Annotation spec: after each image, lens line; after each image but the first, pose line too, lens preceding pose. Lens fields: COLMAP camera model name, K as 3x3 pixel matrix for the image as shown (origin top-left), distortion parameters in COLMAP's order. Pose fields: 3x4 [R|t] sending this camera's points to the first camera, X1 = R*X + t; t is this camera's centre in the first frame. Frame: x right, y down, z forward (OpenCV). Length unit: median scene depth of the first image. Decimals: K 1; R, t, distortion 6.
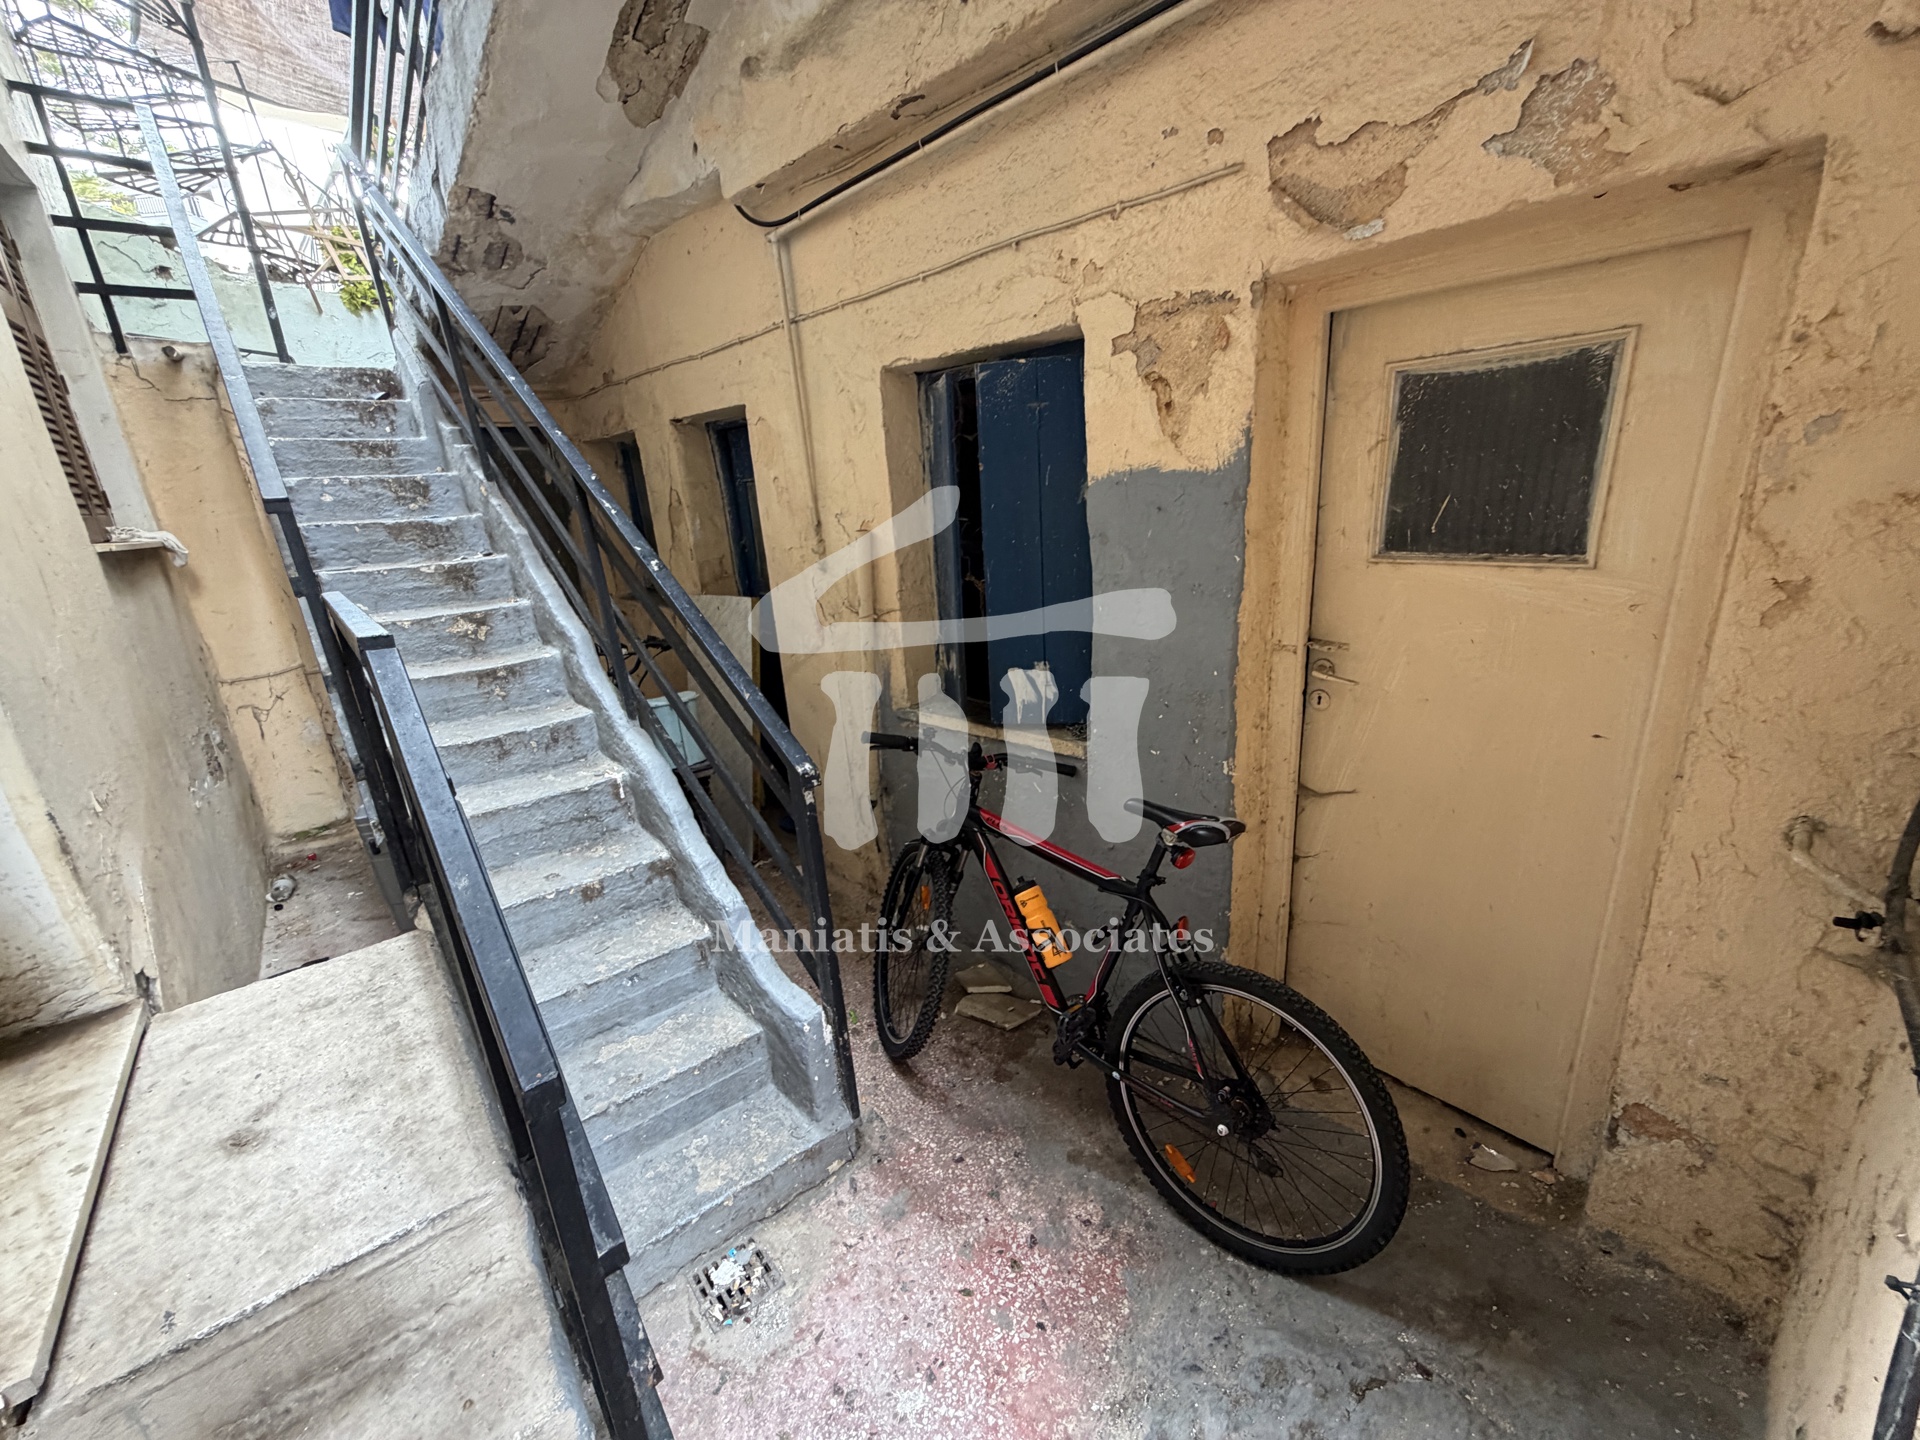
lens RADIAL K [[763.2, 0, 955.7], [0, 763.2, 719.9], [0, 0, 1]] dist [-0.001513, 0.000011]
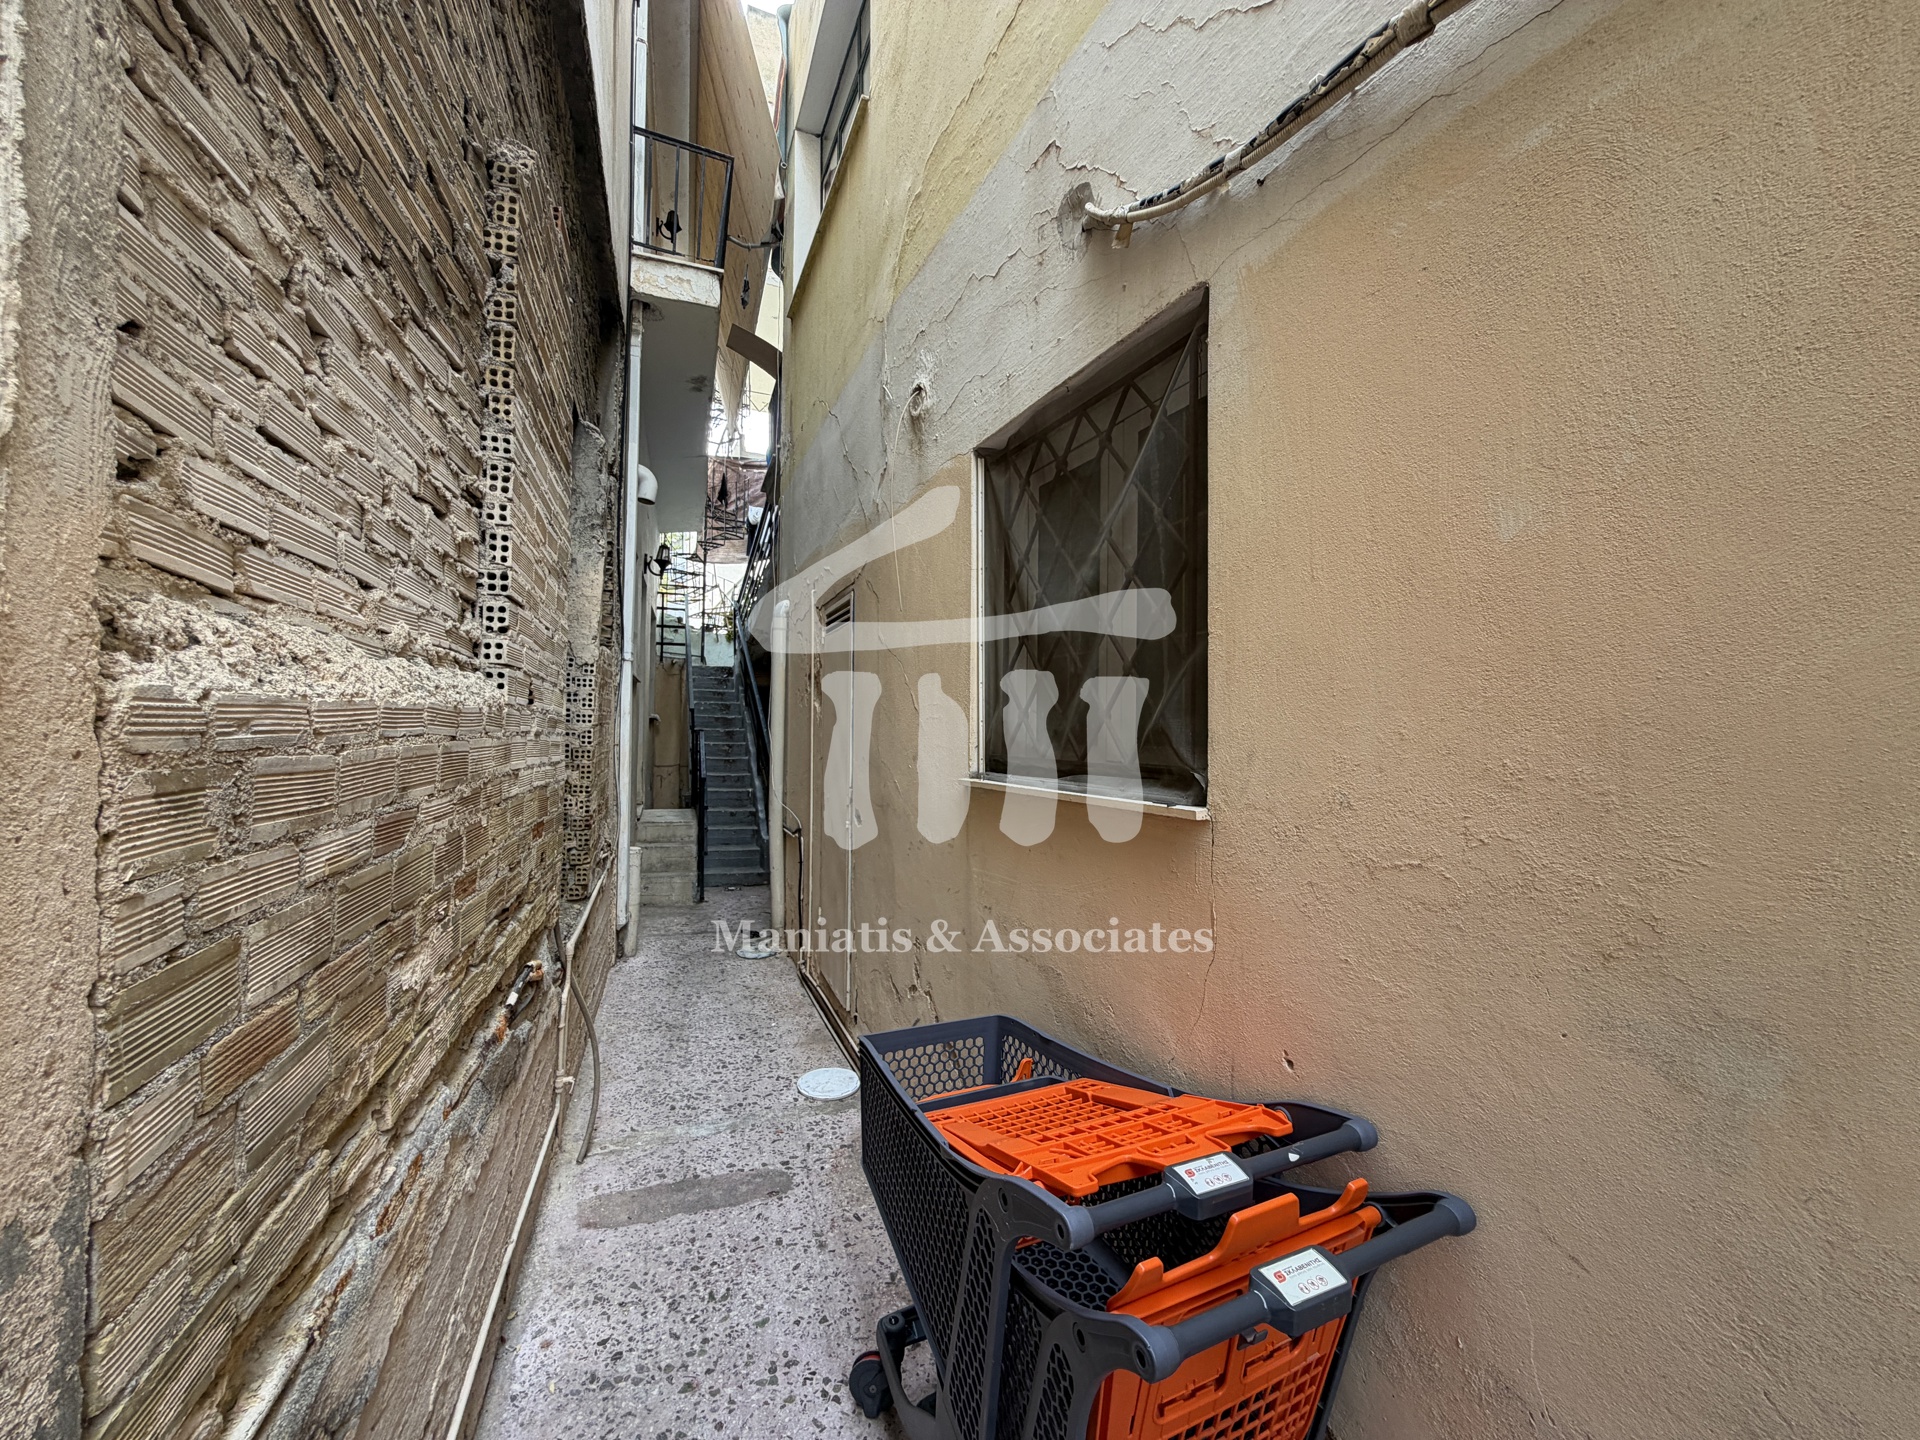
lens RADIAL K [[760.3, 0, 953.3], [0, 760.3, 716.8], [0, 0, 1]] dist [-0.016847, 0.013177]
pose [[0.936805, 0.066782, -0.343419, 2.204284], [-0.166656, 0.948266, -0.270217, 0.749606], [0.307607, 0.310373, 0.899470, -2.680900]]
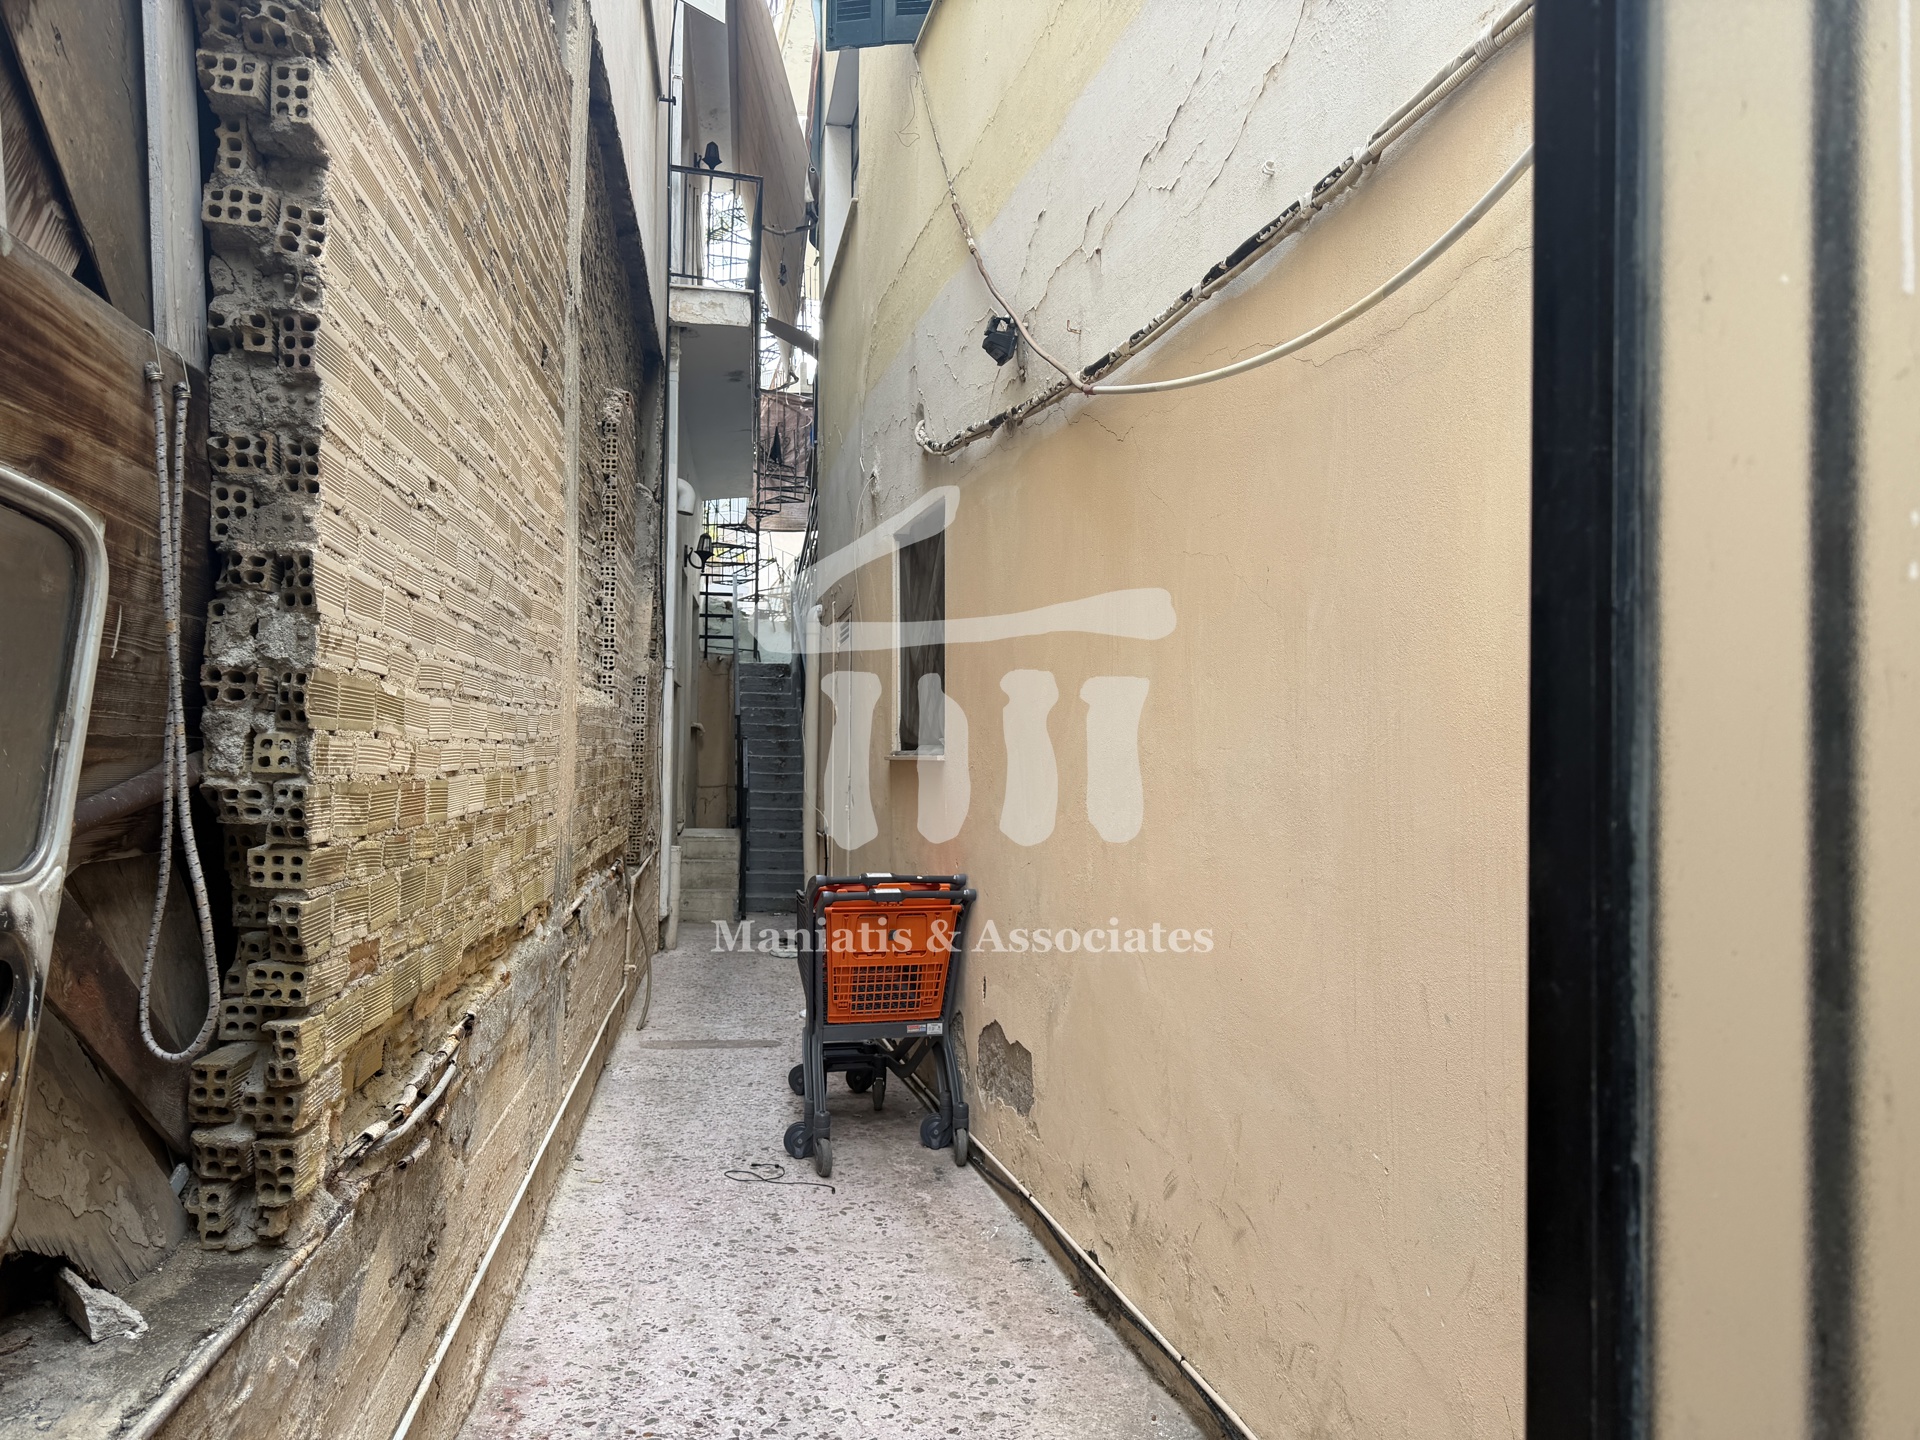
lens RADIAL K [[1340.0, 0, 949.1], [0, 1340.0, 720.9], [0, 0, 1]] dist [0.100285, -0.140047]
pose [[0.852654, 0.059407, -0.519087, 3.856299], [-0.213240, 0.946570, -0.241939, 1.255636], [0.476980, 0.316981, 0.819764, -4.403518]]
